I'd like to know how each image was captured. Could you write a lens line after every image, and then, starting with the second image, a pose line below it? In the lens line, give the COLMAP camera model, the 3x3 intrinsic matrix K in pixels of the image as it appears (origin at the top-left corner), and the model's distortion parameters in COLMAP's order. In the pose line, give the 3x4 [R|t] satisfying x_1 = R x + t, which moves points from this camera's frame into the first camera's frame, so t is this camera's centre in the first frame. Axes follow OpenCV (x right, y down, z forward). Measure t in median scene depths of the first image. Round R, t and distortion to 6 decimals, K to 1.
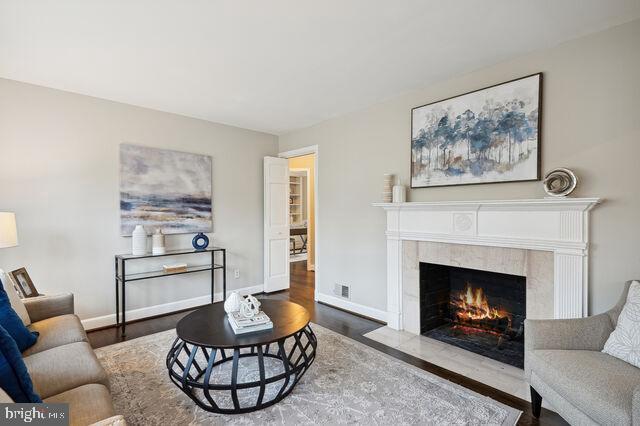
lens RADIAL K [[301.4, 0, 320.3], [0, 301.4, 212.8], [0, 0, 1]] dist [0.011286, -0.001530]
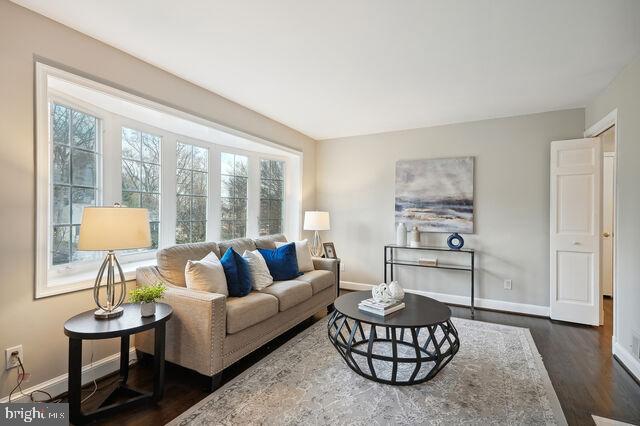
lens RADIAL K [[301.4, 0, 320.2], [0, 301.4, 212.9], [0, 0, 1]] dist [0.011286, -0.001530]
pose [[0.320979, 0.000283, -0.947086, 0.441957], [-0.014667, 0.999882, -0.004672, 0.009172], [0.946973, 0.015390, 0.320945, 0.230237]]
